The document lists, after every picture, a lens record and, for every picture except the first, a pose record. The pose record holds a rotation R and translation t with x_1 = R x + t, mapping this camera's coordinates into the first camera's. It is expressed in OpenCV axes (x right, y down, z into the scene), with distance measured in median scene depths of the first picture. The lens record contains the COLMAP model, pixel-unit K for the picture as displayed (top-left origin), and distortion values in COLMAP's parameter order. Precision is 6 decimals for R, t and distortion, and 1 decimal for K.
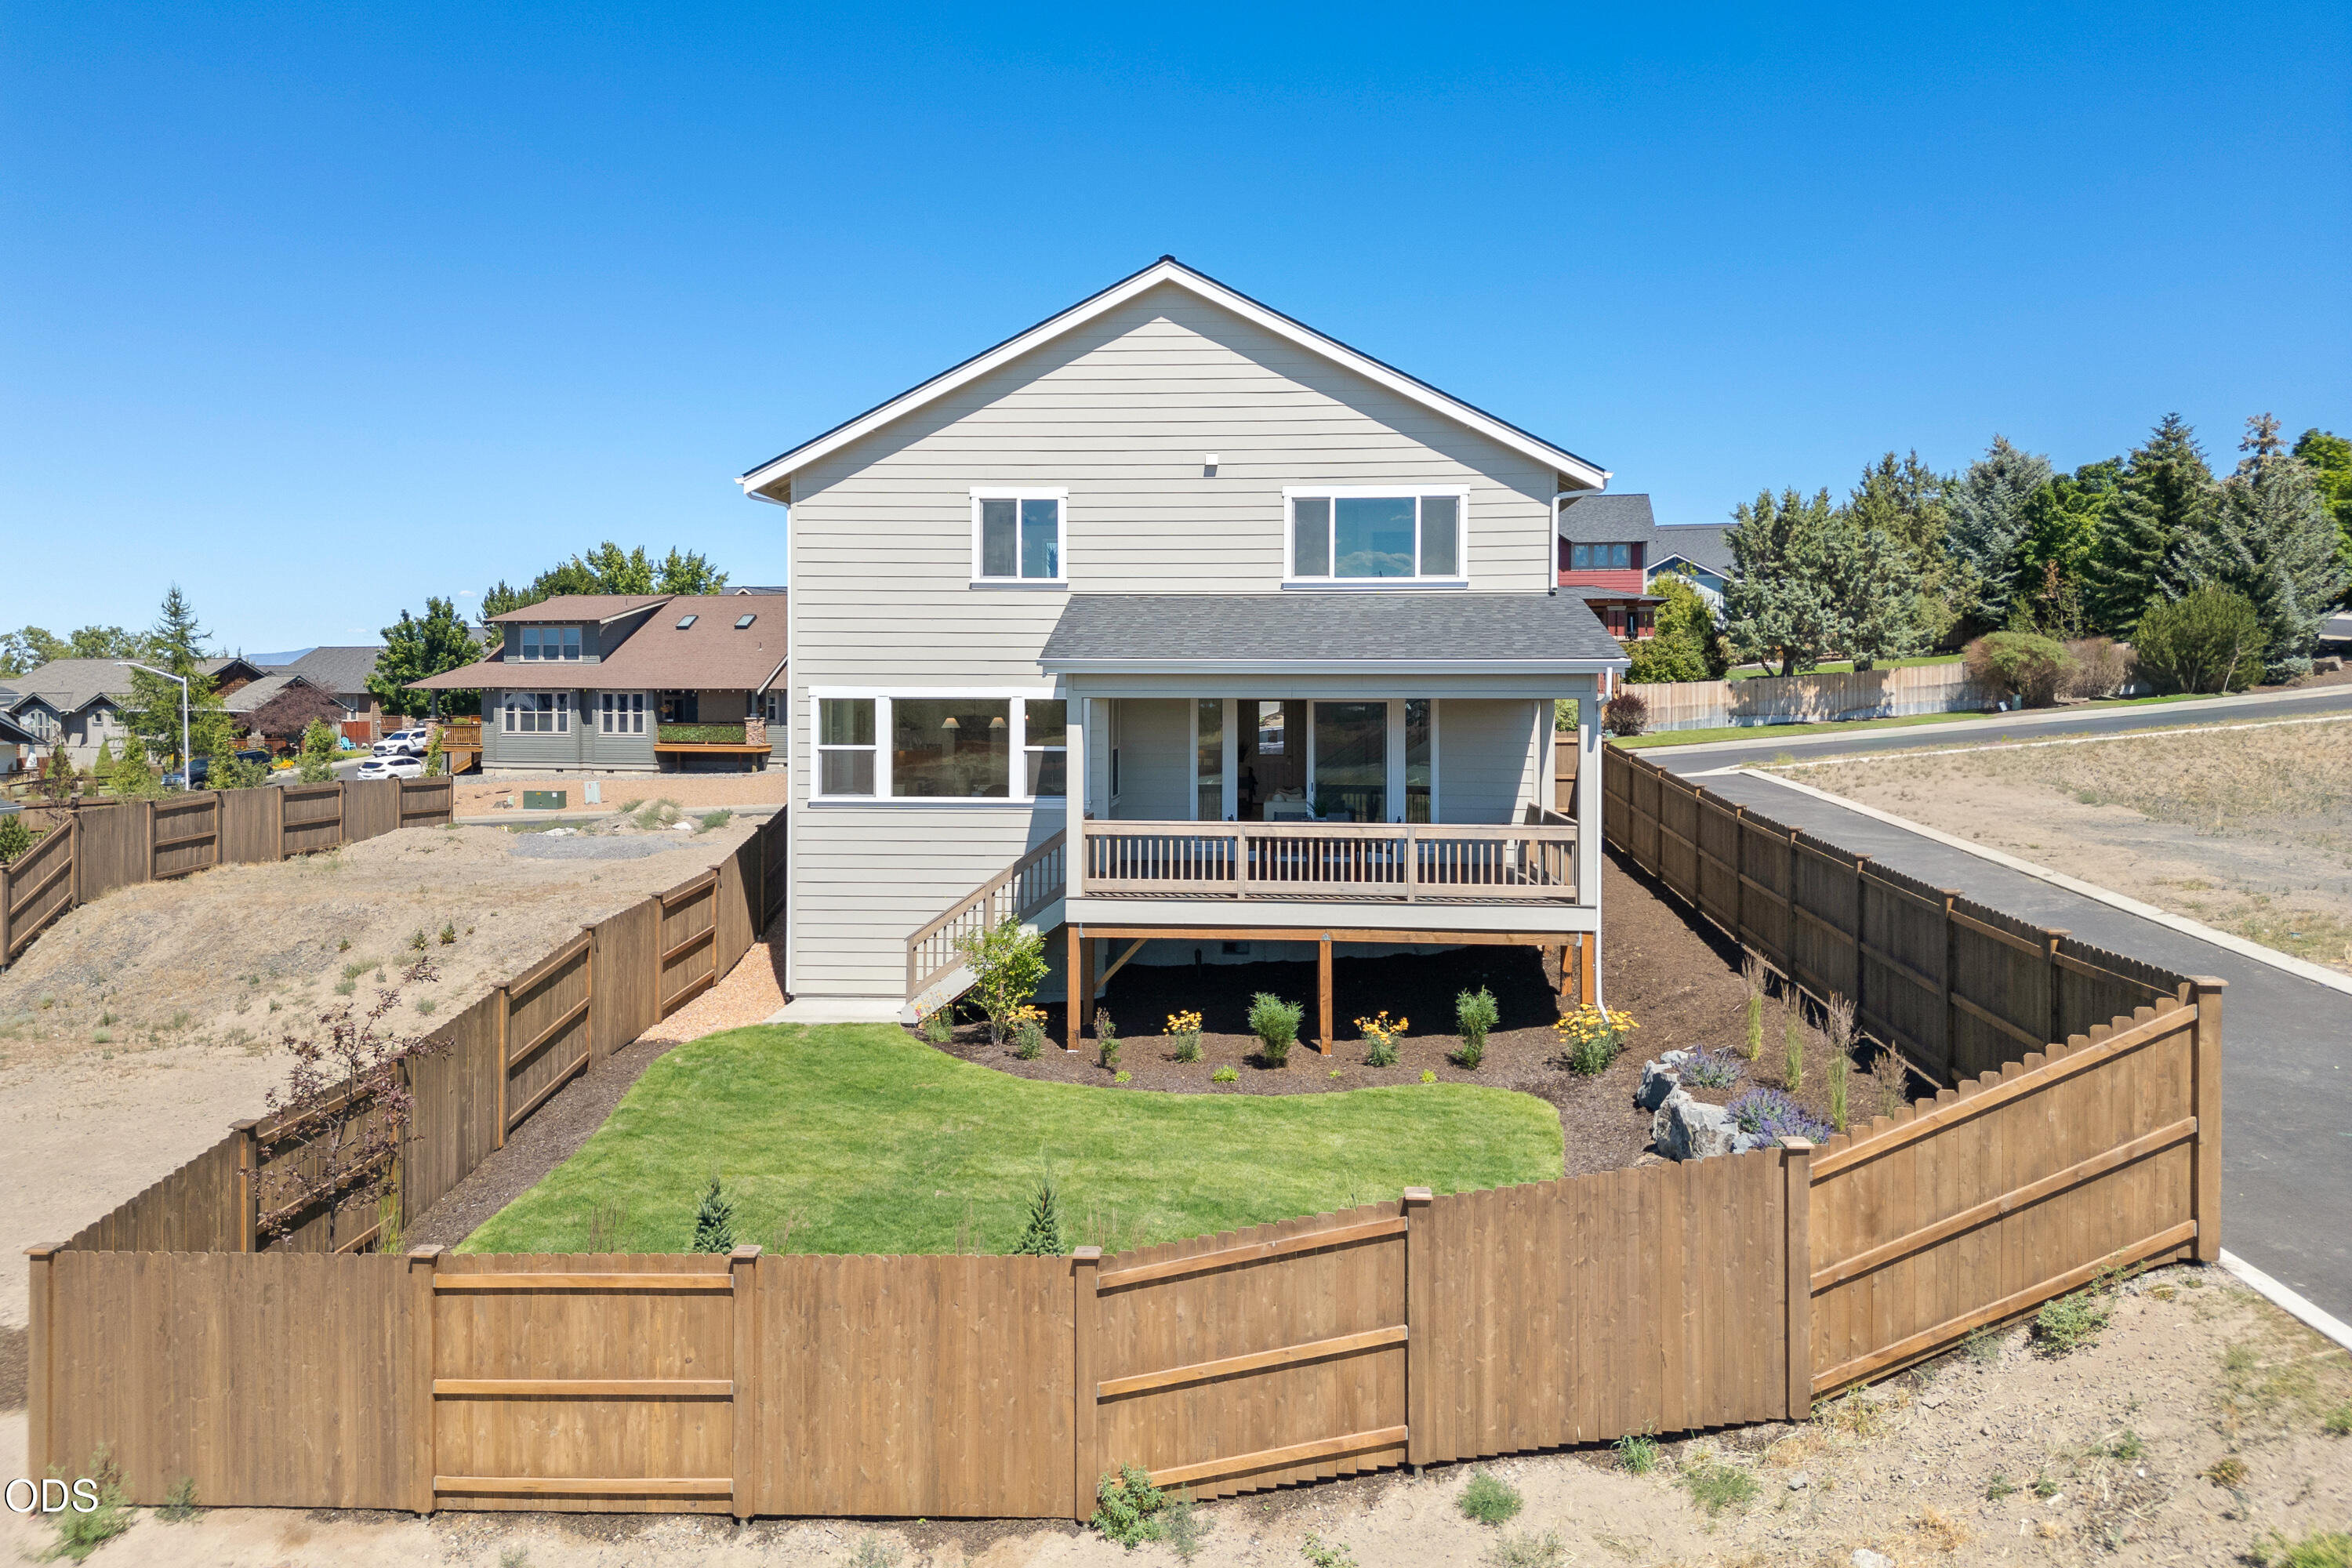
lens RADIAL K [[1576.4, 0, 1177.7], [0, 1576.4, 727.8], [0, 0, 1]] dist [0.080429, 0.000335]
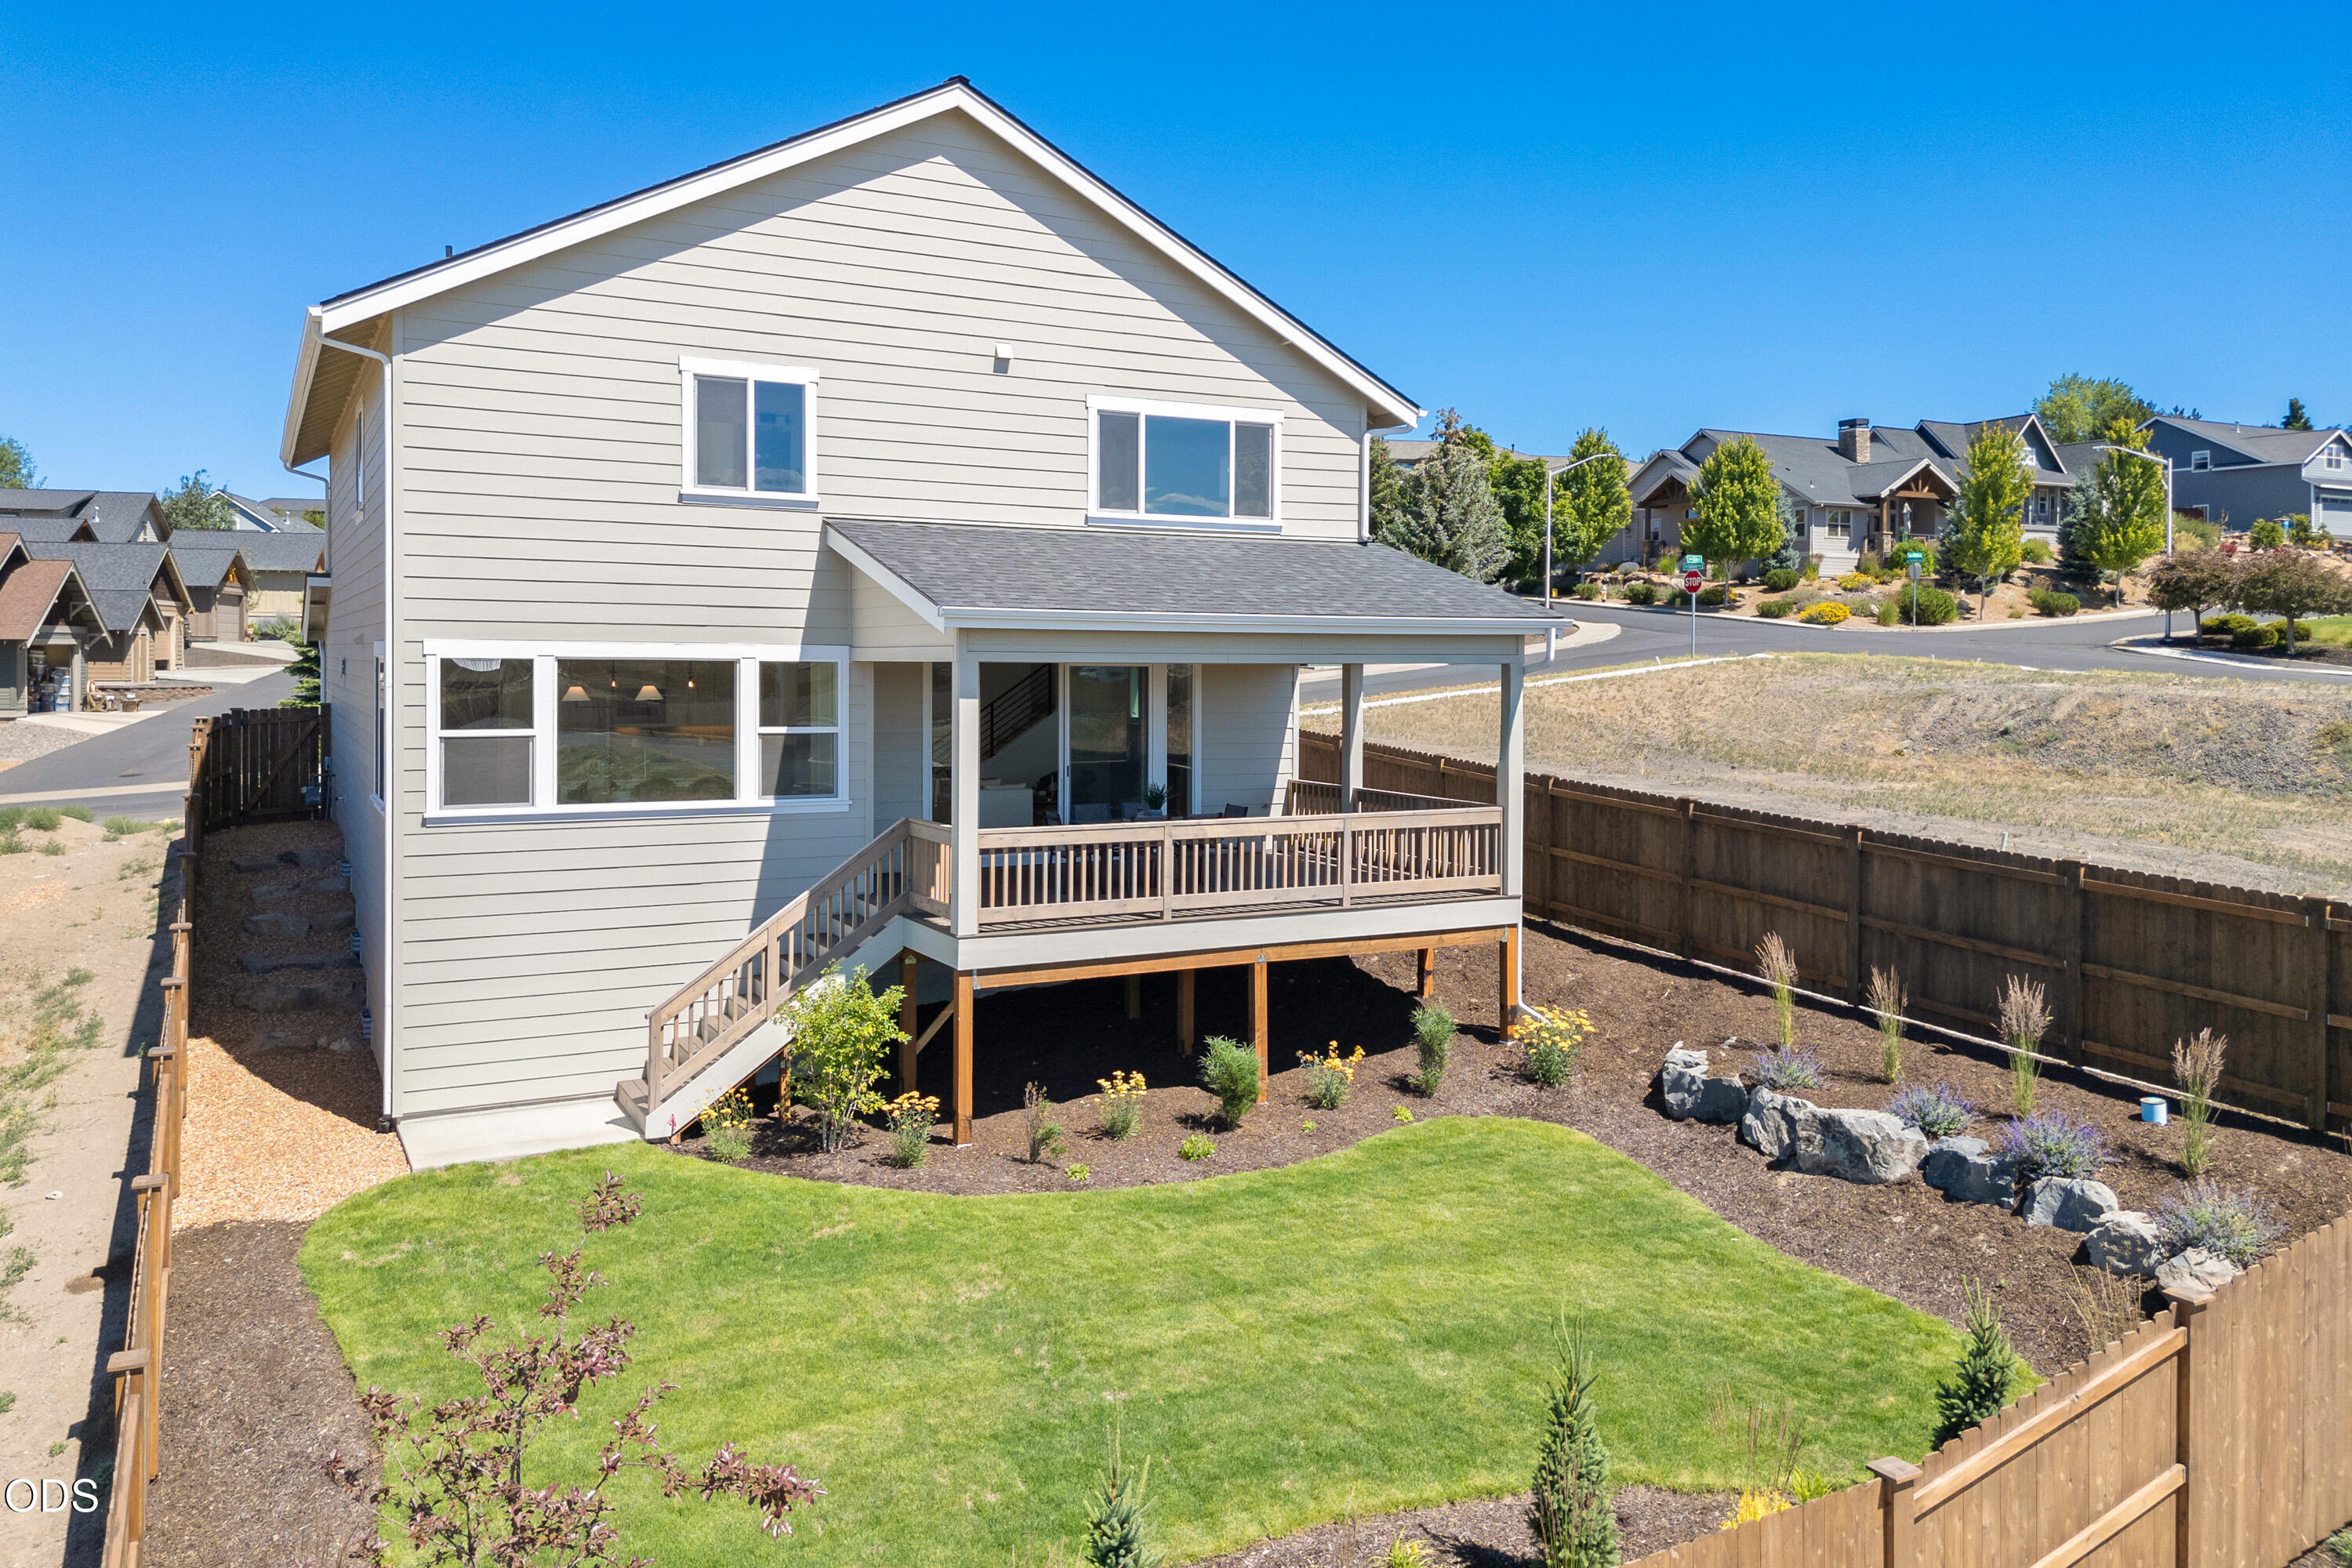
lens RADIAL K [[1660.9, 0, 1171.6], [0, 1660.9, 722.3], [0, 0, 1]] dist [0.052783, -0.030178]
pose [[0.857889, -0.014671, 0.513625, -0.329423], [0.007236, 0.999838, 0.016474, -0.001661], [-0.513783, -0.010416, 0.857857, 0.260694]]
